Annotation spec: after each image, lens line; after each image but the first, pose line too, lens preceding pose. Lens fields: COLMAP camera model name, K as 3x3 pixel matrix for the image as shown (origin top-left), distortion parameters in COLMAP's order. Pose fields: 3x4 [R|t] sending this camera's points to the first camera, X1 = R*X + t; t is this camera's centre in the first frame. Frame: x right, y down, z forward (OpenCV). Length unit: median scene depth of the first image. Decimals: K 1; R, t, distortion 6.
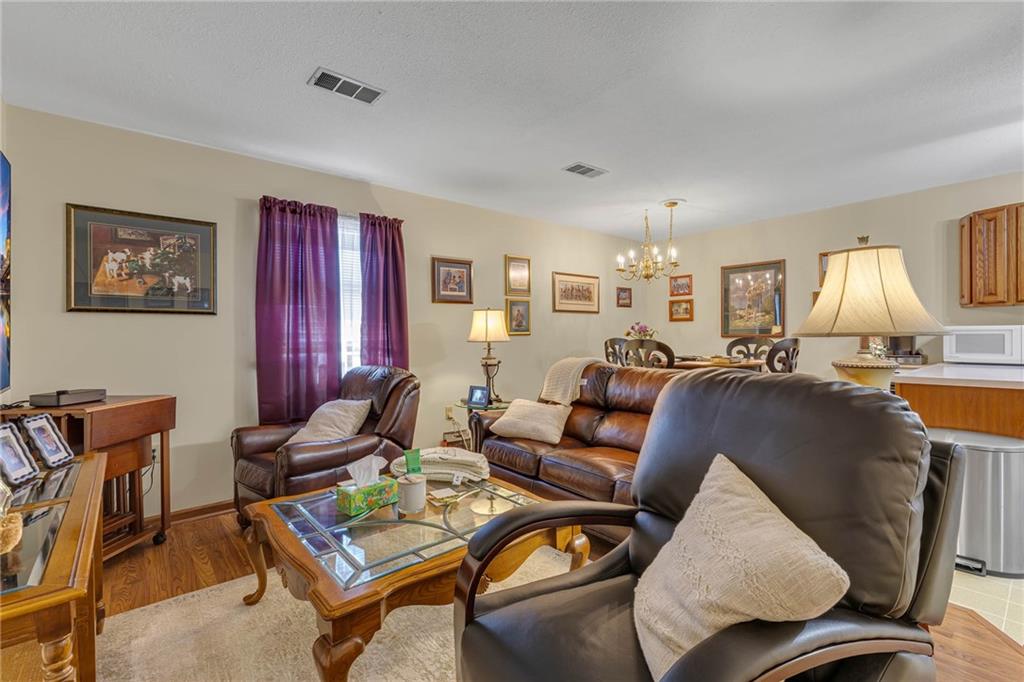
lens RADIAL K [[462.6, 0, 515.8], [0, 462.6, 338.7], [0, 0, 1]] dist [-0.000415, -0.000033]
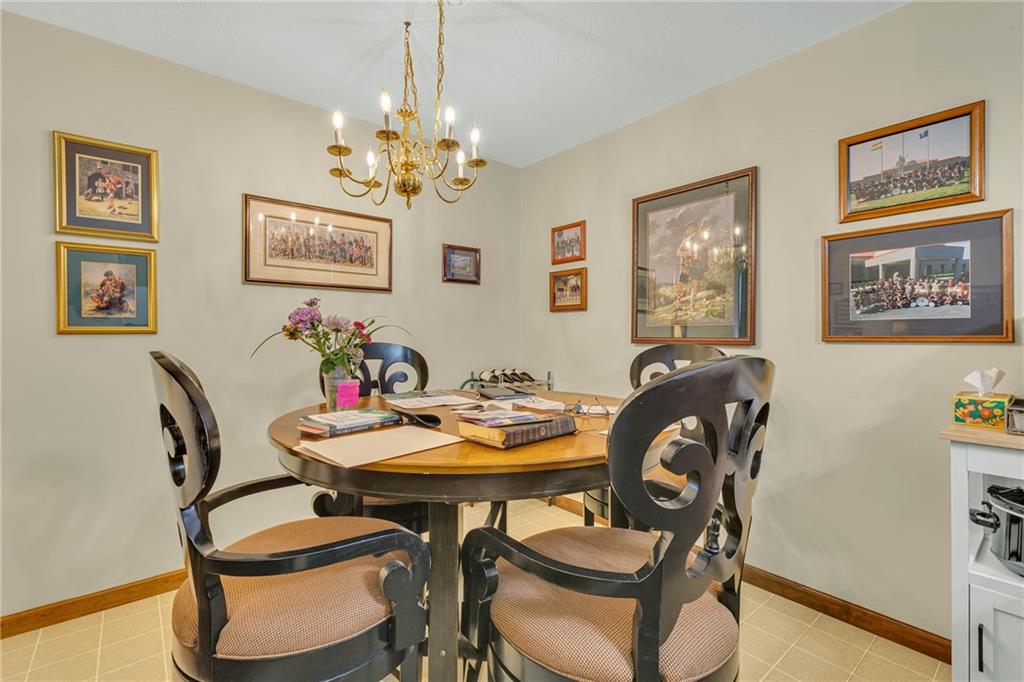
lens RADIAL K [[462.6, 0, 509.8], [0, 462.6, 338.0], [0, 0, 1]] dist [-0.000415, -0.000033]
pose [[0.999814, 0.012303, -0.014859, 0.348610], [-0.012293, 0.999924, 0.000735, -0.007280], [0.014866, -0.000552, 0.999889, 0.547860]]
